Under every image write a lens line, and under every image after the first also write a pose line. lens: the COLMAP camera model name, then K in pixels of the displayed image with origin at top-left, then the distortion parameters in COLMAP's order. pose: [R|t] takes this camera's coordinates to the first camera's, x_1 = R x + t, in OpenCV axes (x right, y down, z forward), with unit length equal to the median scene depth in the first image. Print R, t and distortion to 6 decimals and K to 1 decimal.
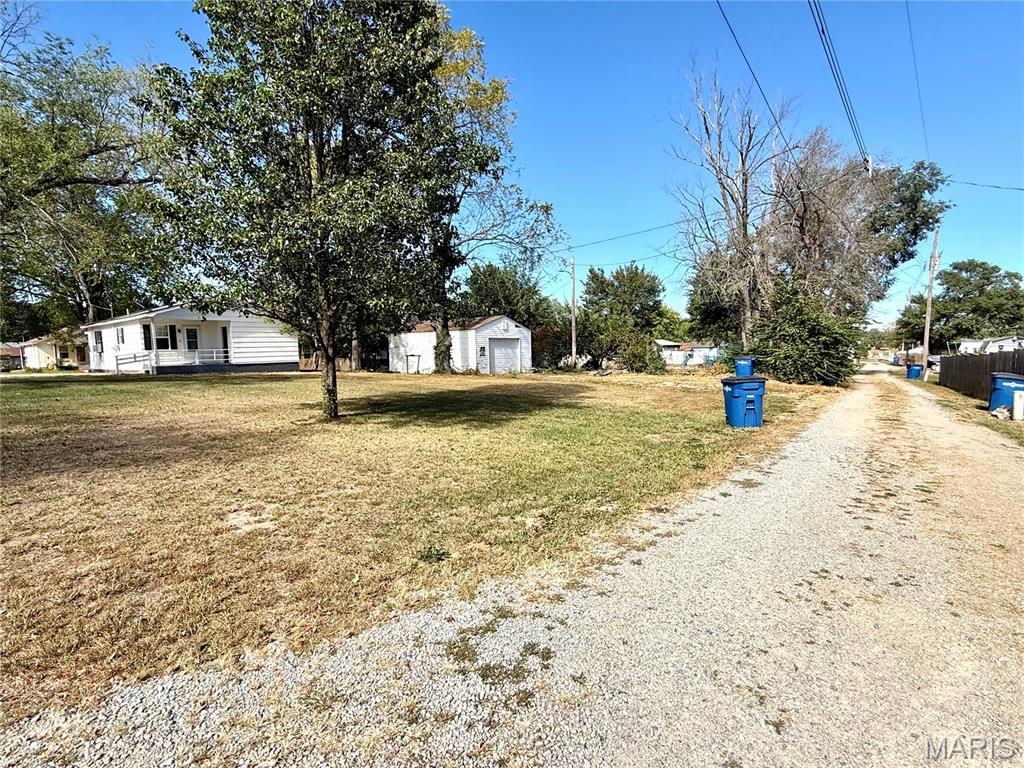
lens RADIAL K [[487.8, 0, 499.6], [0, 487.8, 382.5], [0, 0, 1]] dist [0.001150, 0.001097]
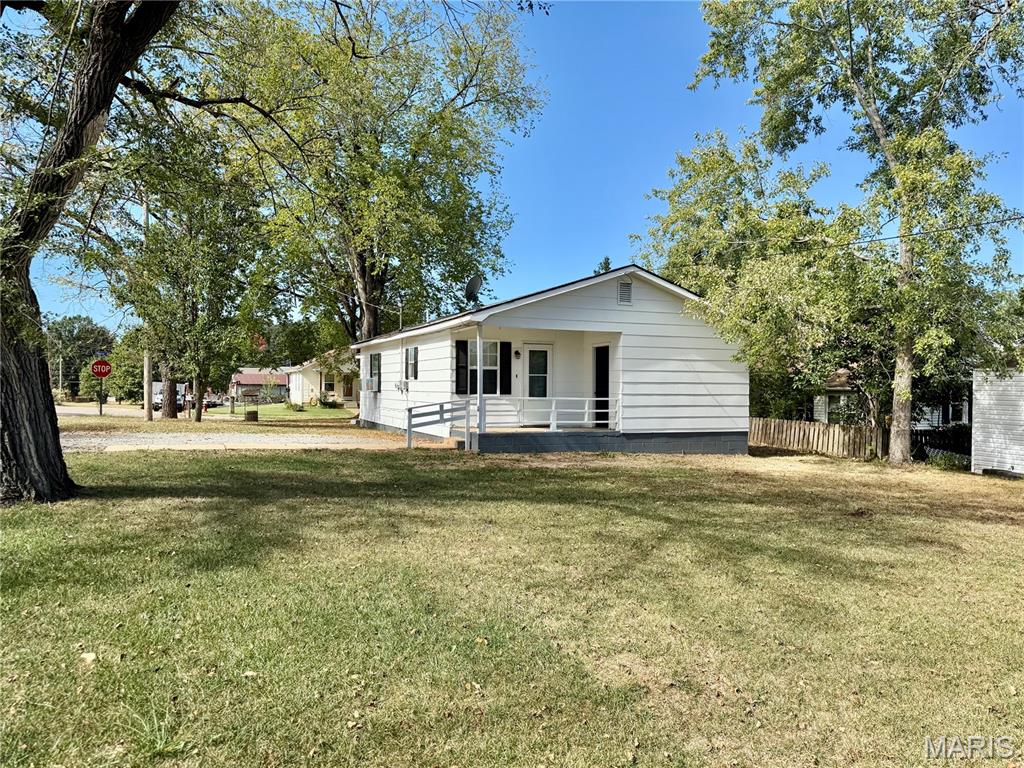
lens RADIAL K [[710.3, 0, 512.2], [0, 710.3, 386.5], [0, 0, 1]] dist [0.096930, 0.000142]
pose [[0.886075, 0.032952, -0.462369, -0.357311], [-0.064542, 0.996524, -0.052669, -0.040998], [0.459026, 0.076511, 0.885122, 0.413336]]
